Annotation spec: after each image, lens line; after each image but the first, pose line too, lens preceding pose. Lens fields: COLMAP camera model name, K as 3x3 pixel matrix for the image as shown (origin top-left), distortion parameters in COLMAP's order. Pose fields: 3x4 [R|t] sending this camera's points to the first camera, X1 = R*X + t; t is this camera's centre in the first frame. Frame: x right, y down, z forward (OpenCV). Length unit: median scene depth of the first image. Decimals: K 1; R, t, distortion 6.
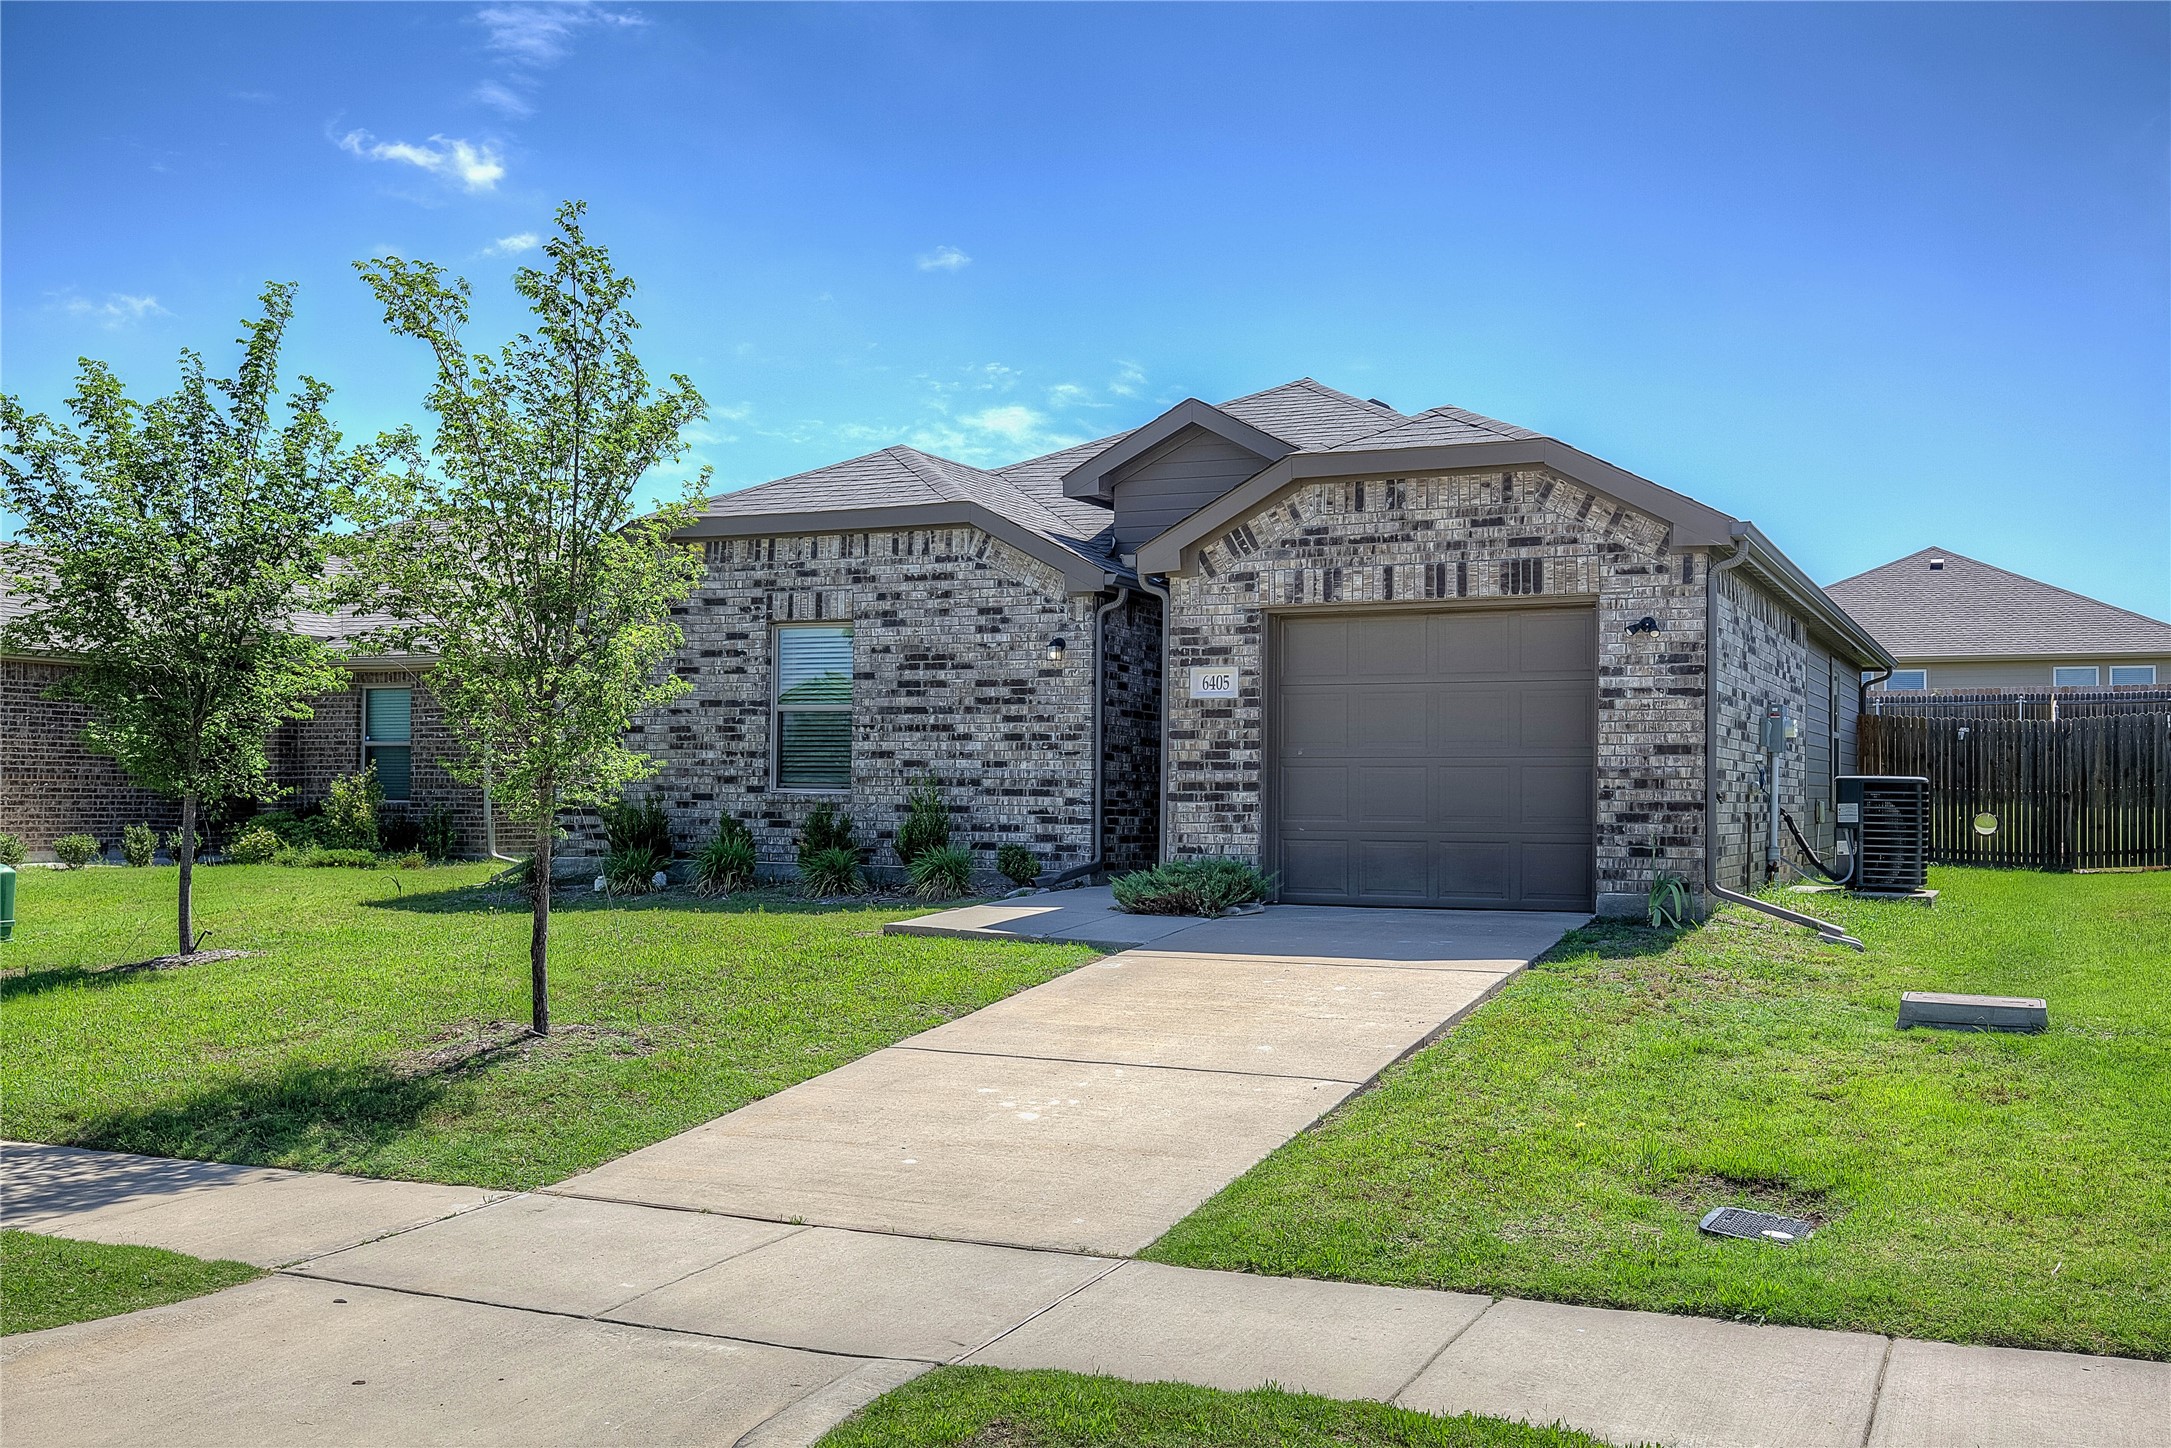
lens RADIAL K [[1998.9, 0, 1083.6], [0, 1998.9, 726.0], [0, 0, 1]] dist [-0.008793, 0.000000]
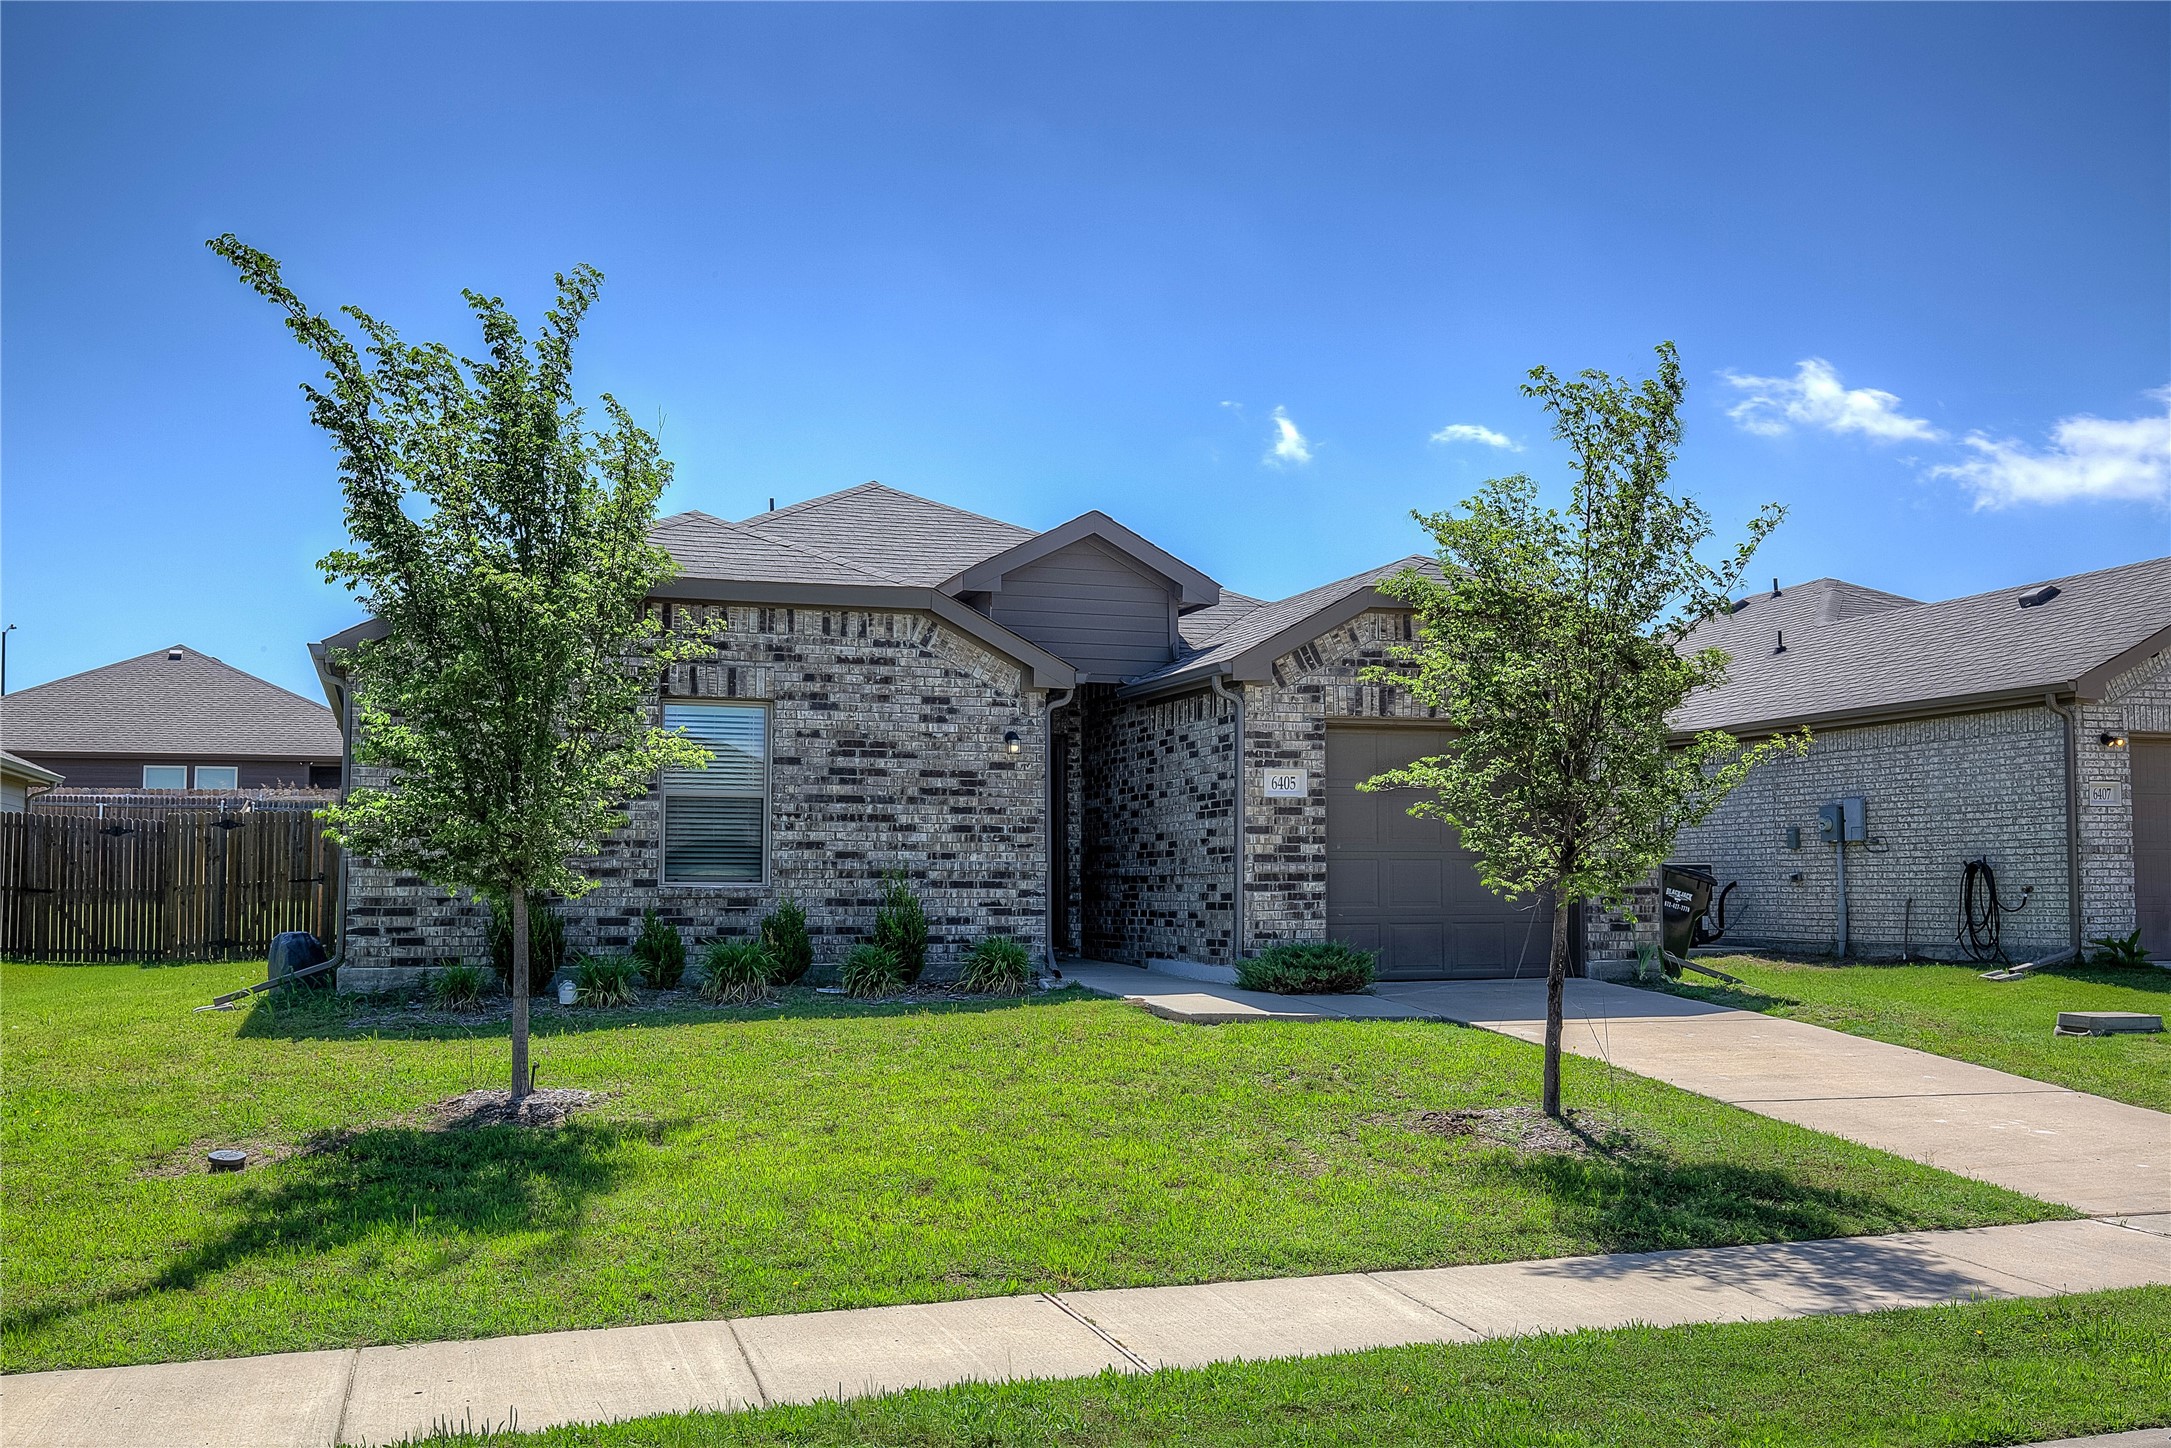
lens RADIAL K [[1998.9, 0, 1087.0], [0, 1998.9, 730.8], [0, 0, 1]] dist [-0.008793, 0.000000]
pose [[0.739805, 0.046228, 0.671232, -0.658019], [-0.015800, 0.998555, -0.051356, 0.006923], [-0.672636, 0.027388, 0.739467, 0.223202]]
